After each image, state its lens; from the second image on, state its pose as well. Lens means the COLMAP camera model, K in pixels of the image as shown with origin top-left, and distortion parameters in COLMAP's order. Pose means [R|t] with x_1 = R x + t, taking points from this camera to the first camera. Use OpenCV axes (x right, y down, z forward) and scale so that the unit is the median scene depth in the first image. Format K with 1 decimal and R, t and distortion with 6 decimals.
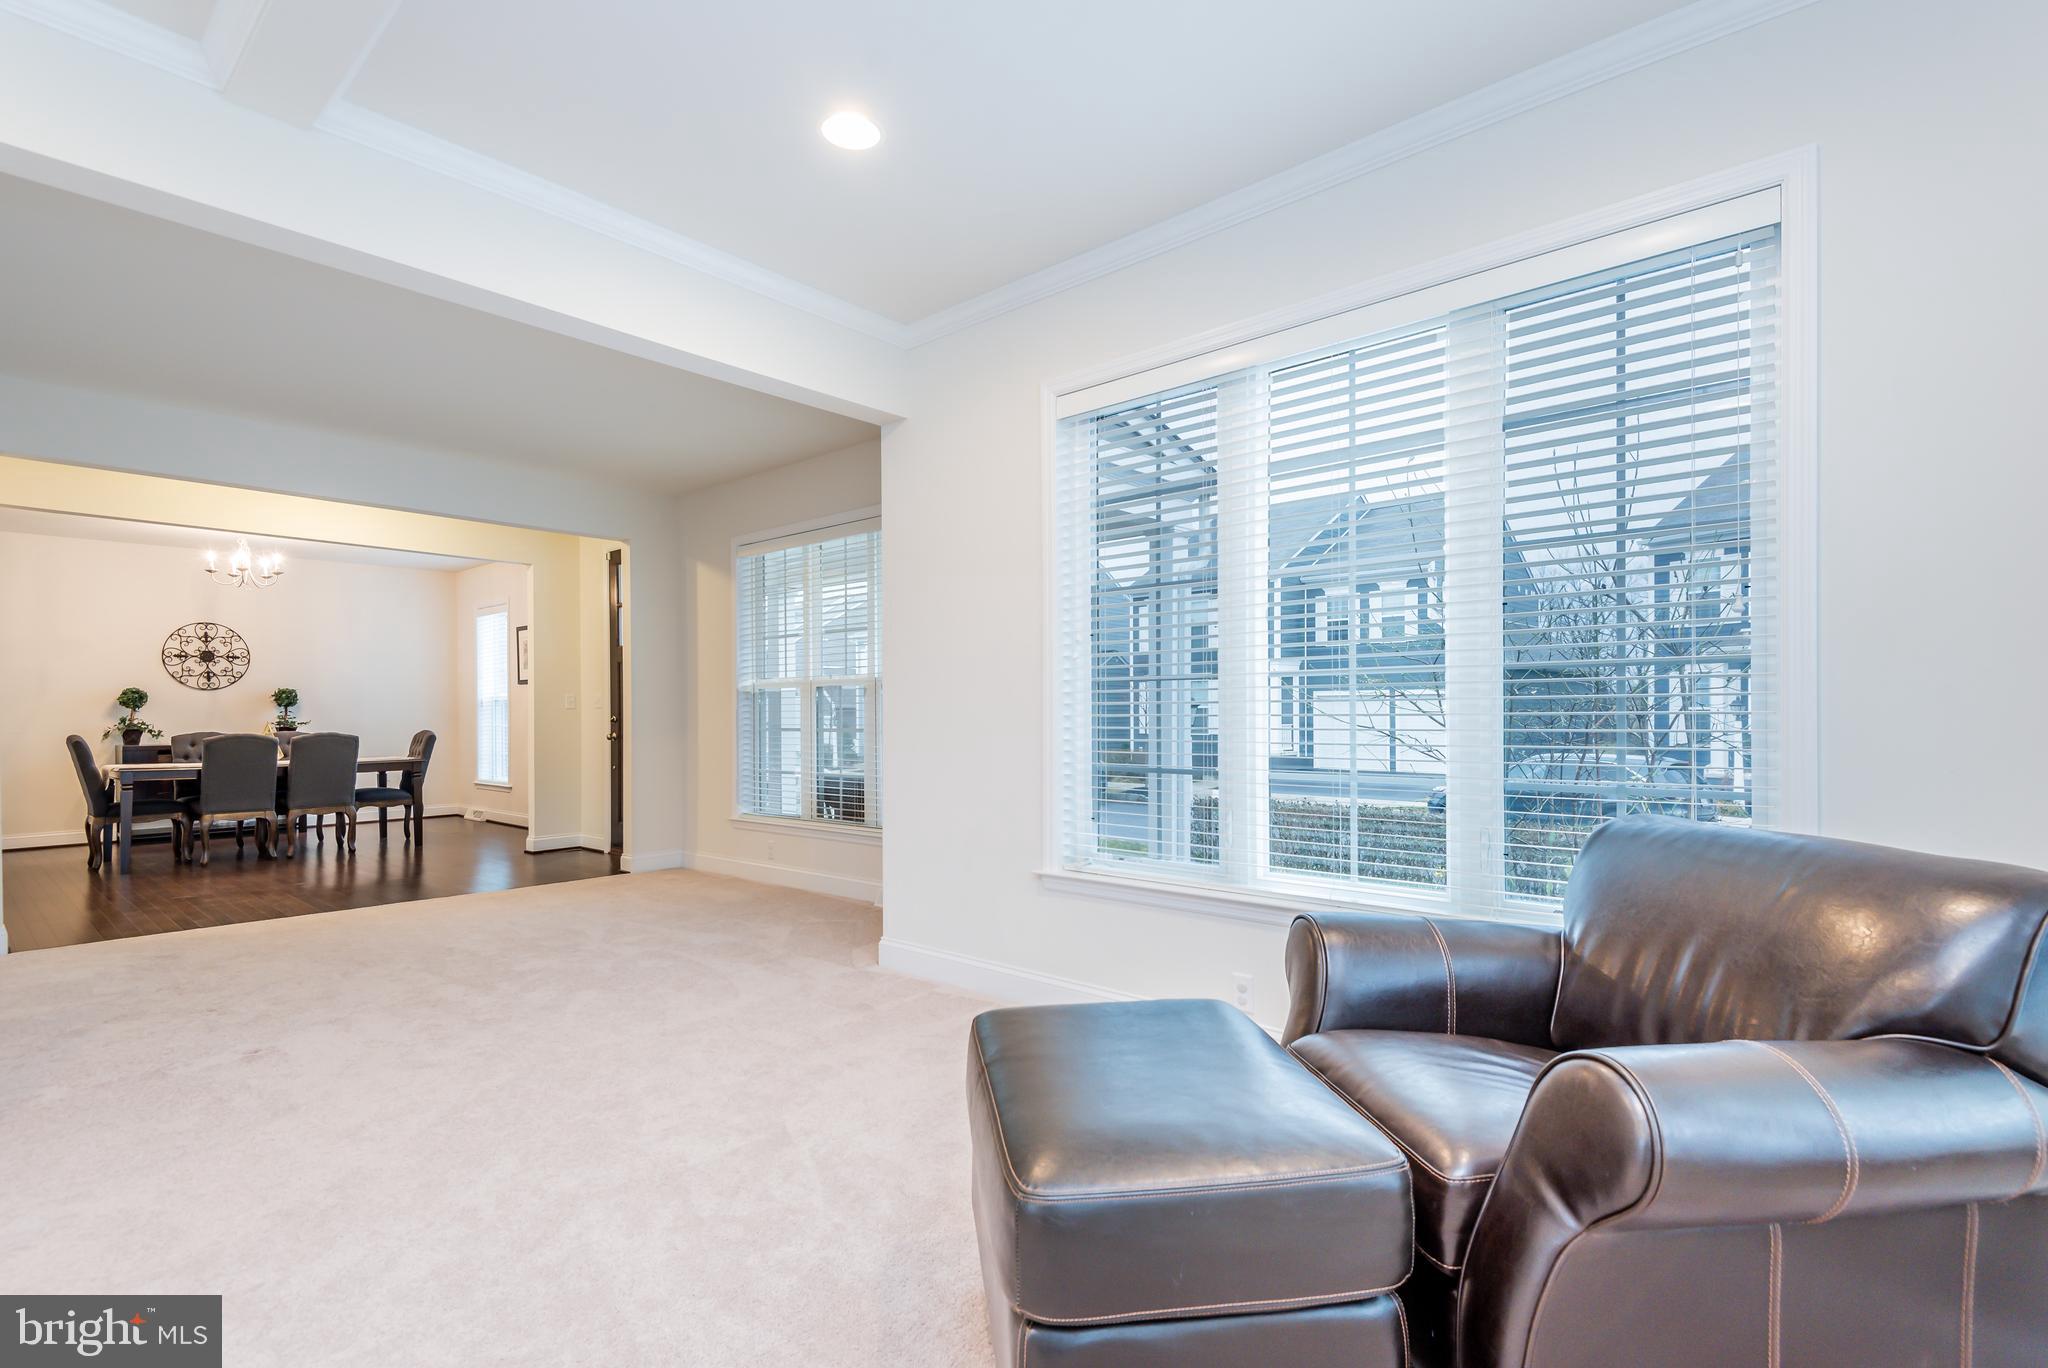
lens RADIAL K [[943.5, 0, 1036.5], [0, 943.5, 697.7], [0, 0, 1]] dist [0.014554, -0.006620]
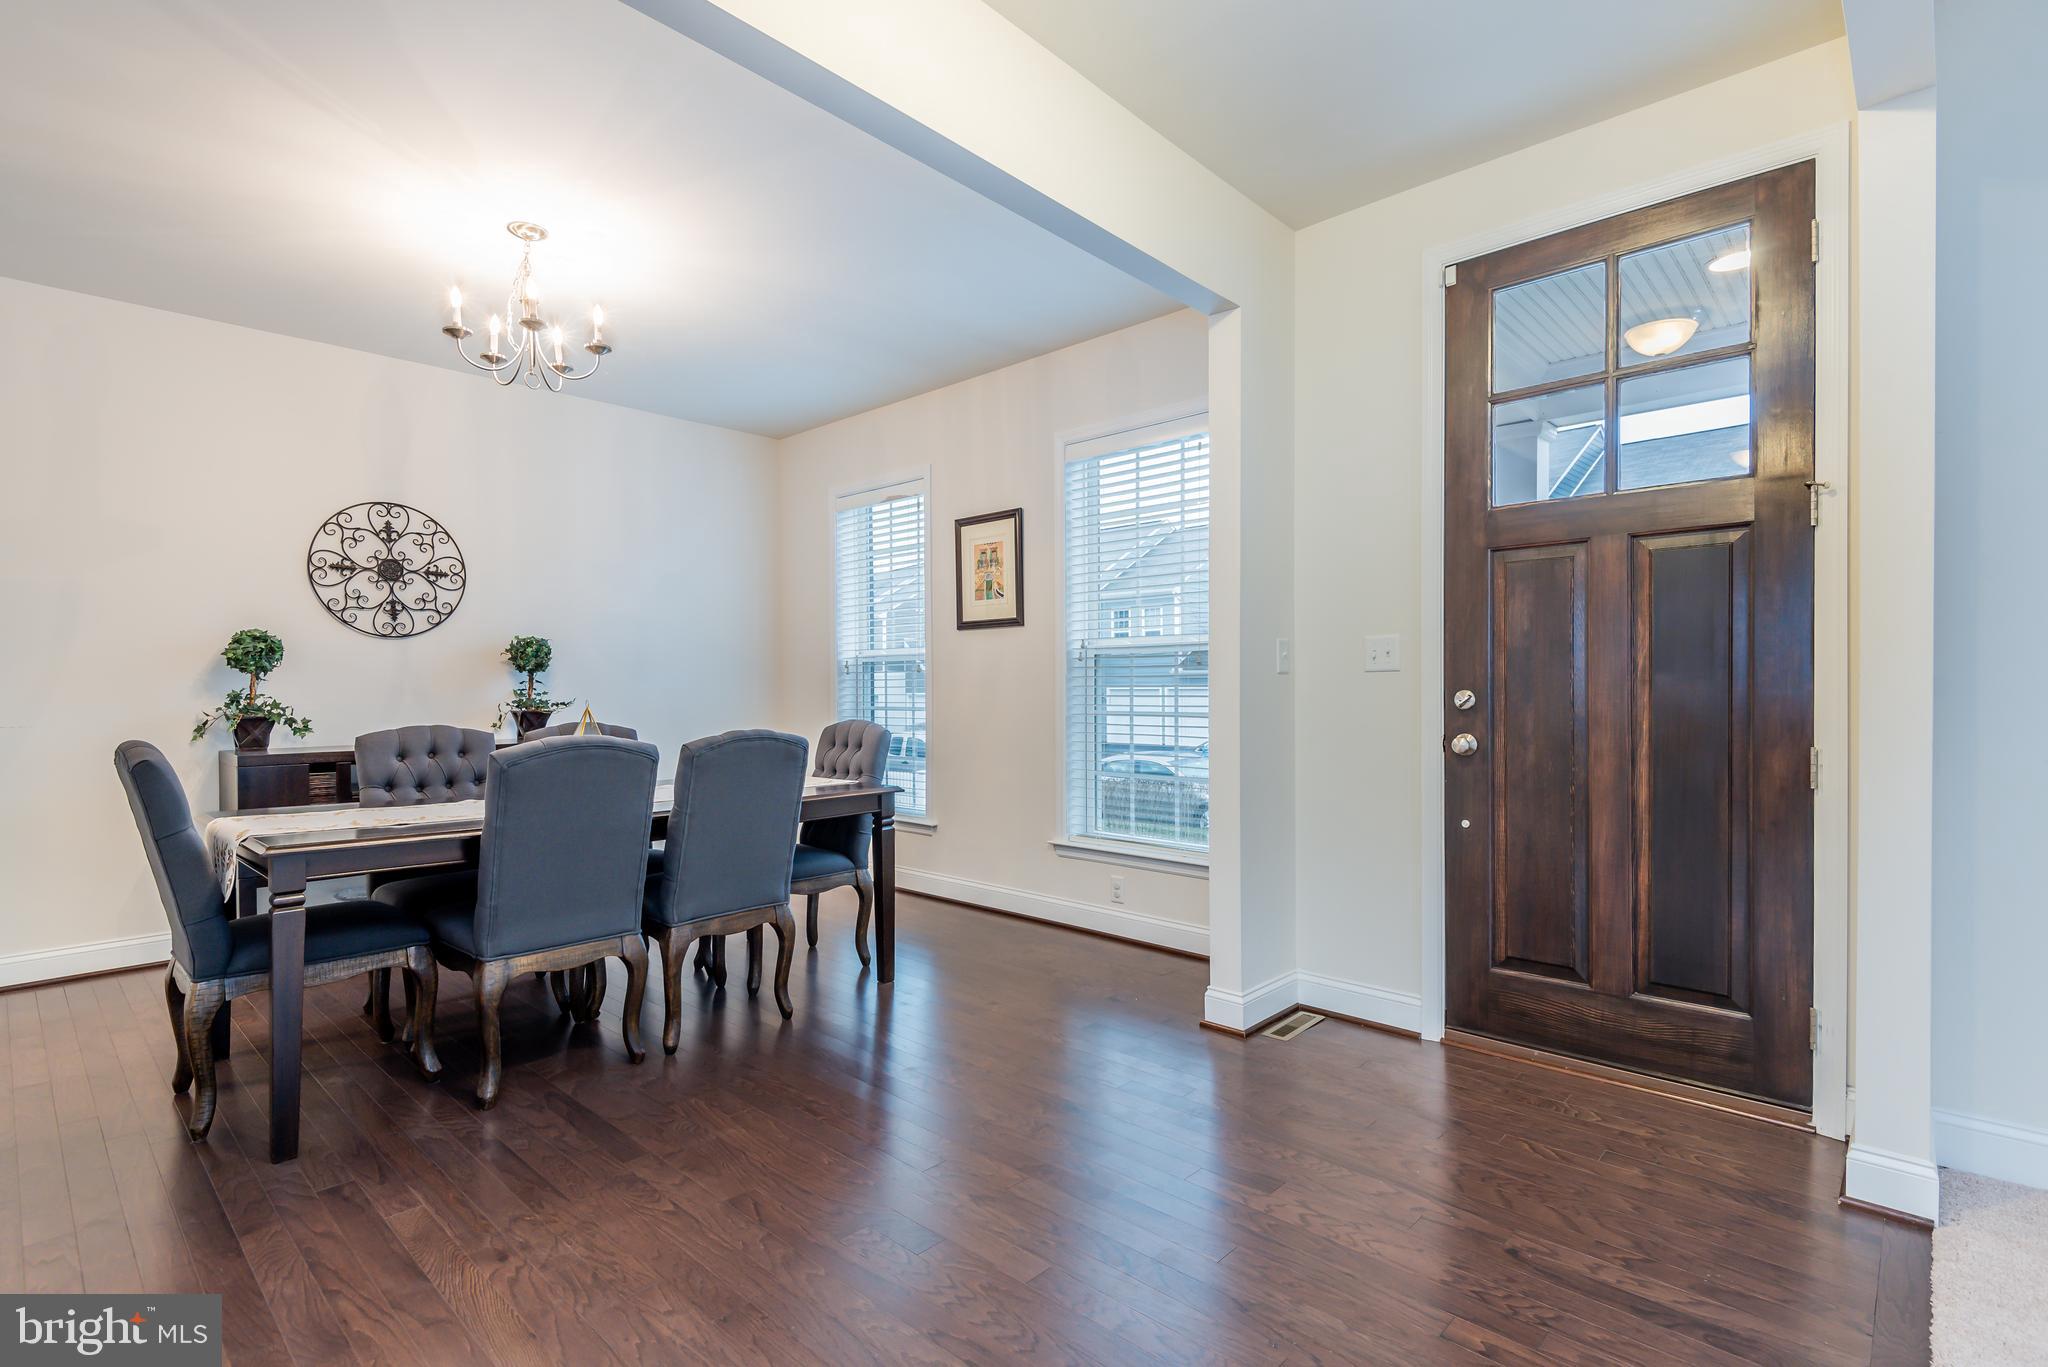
lens RADIAL K [[943.5, 0, 1029.0], [0, 943.5, 685.2], [0, 0, 1]] dist [0.014554, -0.006620]
pose [[0.999438, 0.000389, -0.033524, -0.529254], [-0.000128, 0.999970, 0.007789, 0.012962], [0.033526, -0.007781, 0.999408, 0.521389]]
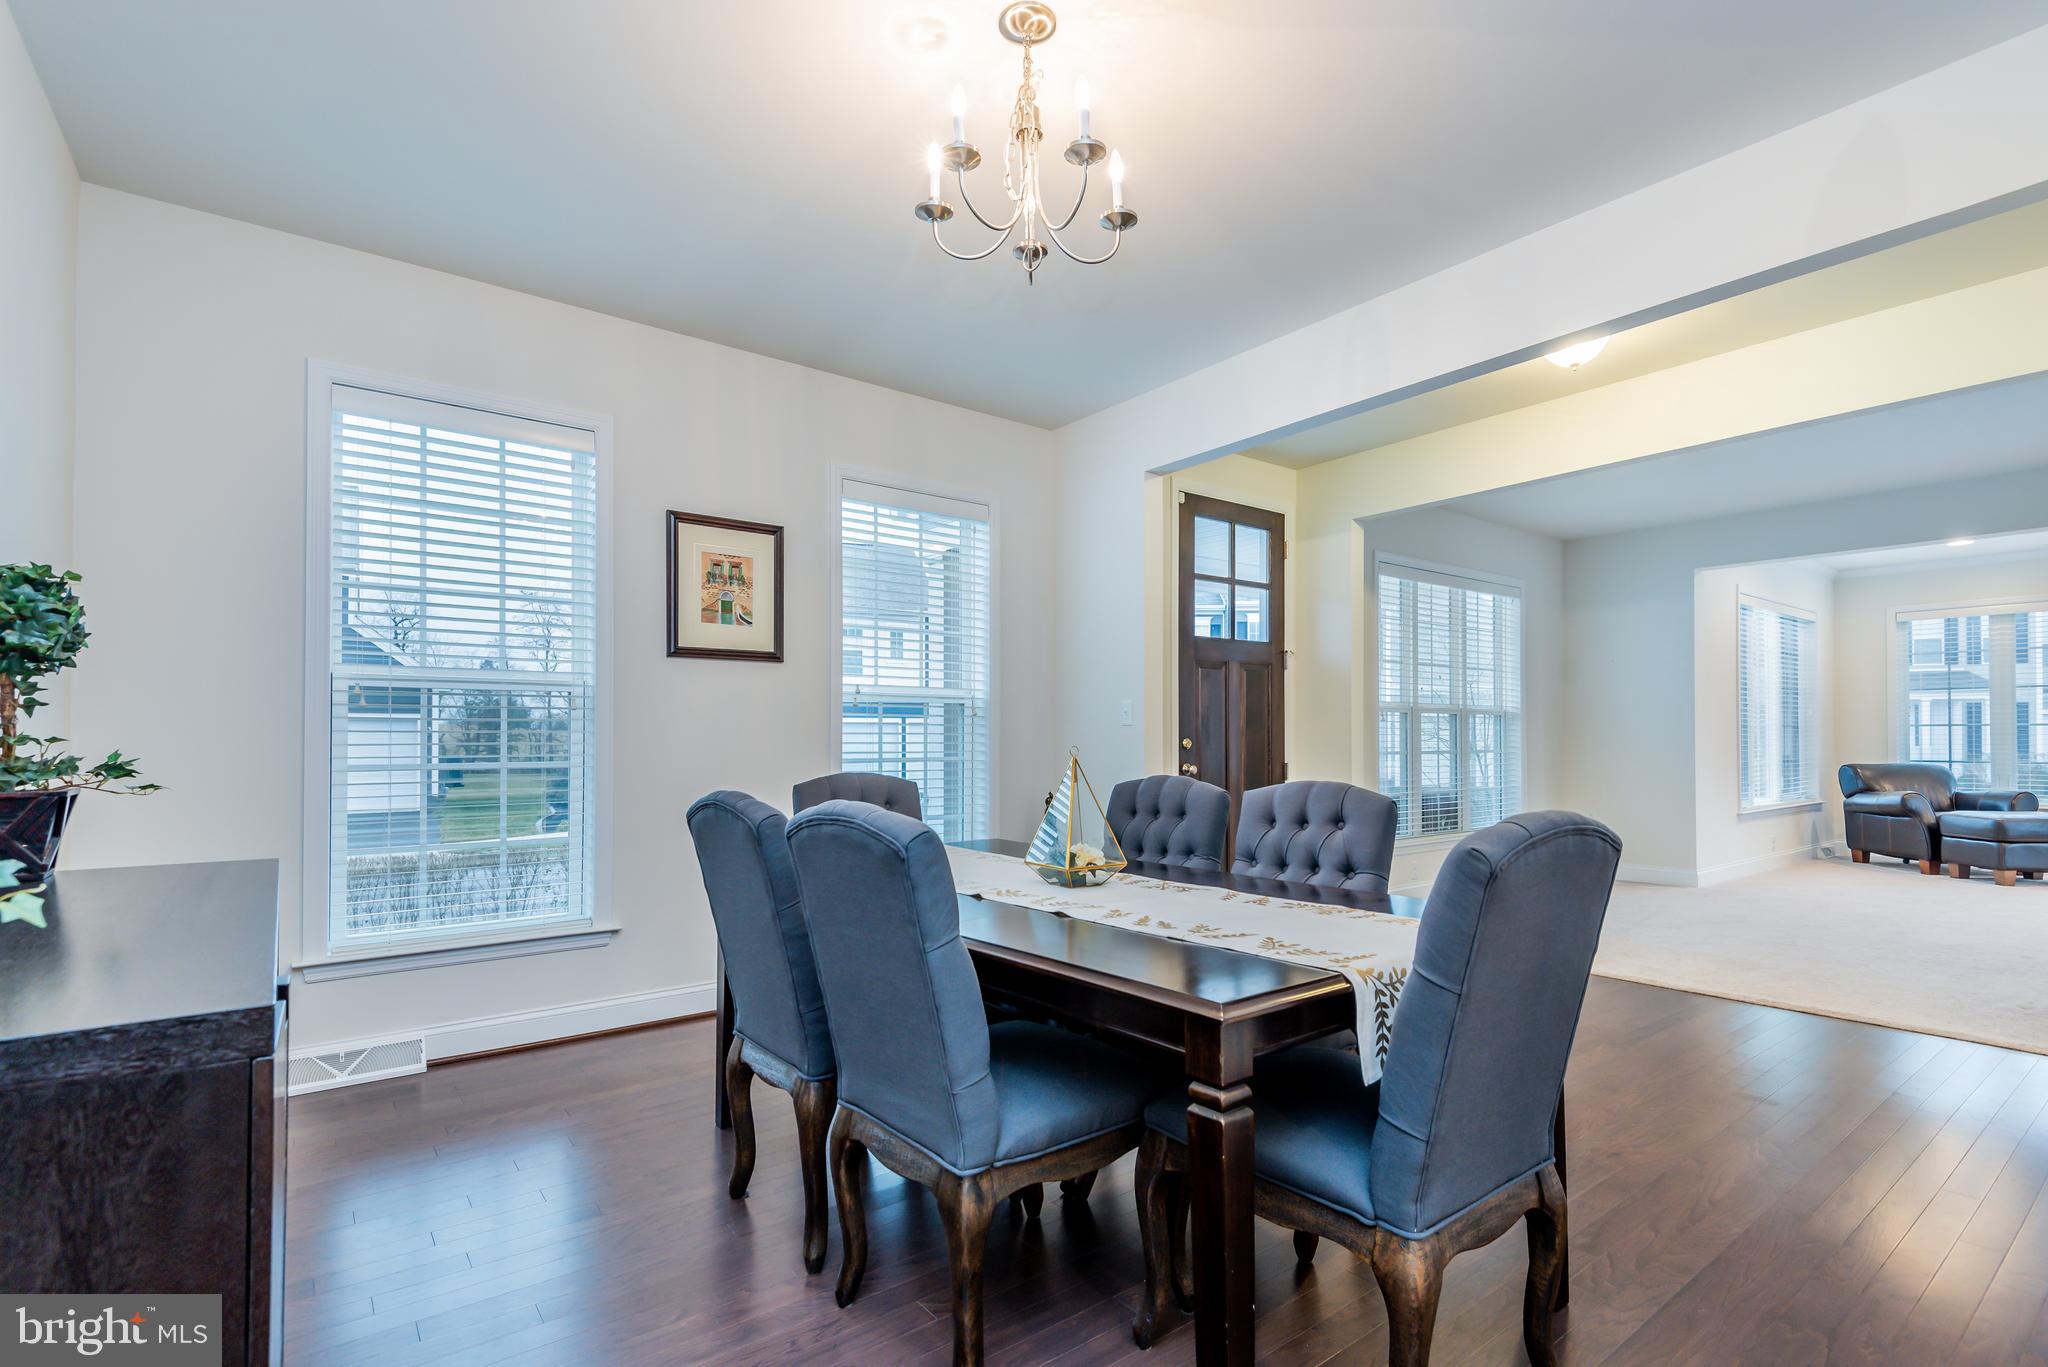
lens RADIAL K [[943.5, 0, 970.0], [0, 943.5, 717.8], [0, 0, 1]] dist [0.014554, -0.006620]
pose [[0.231610, 0.025893, 0.972464, -0.967824], [-0.017080, 0.999600, -0.022548, 0.019560], [-0.972659, -0.011387, 0.231959, 0.847125]]
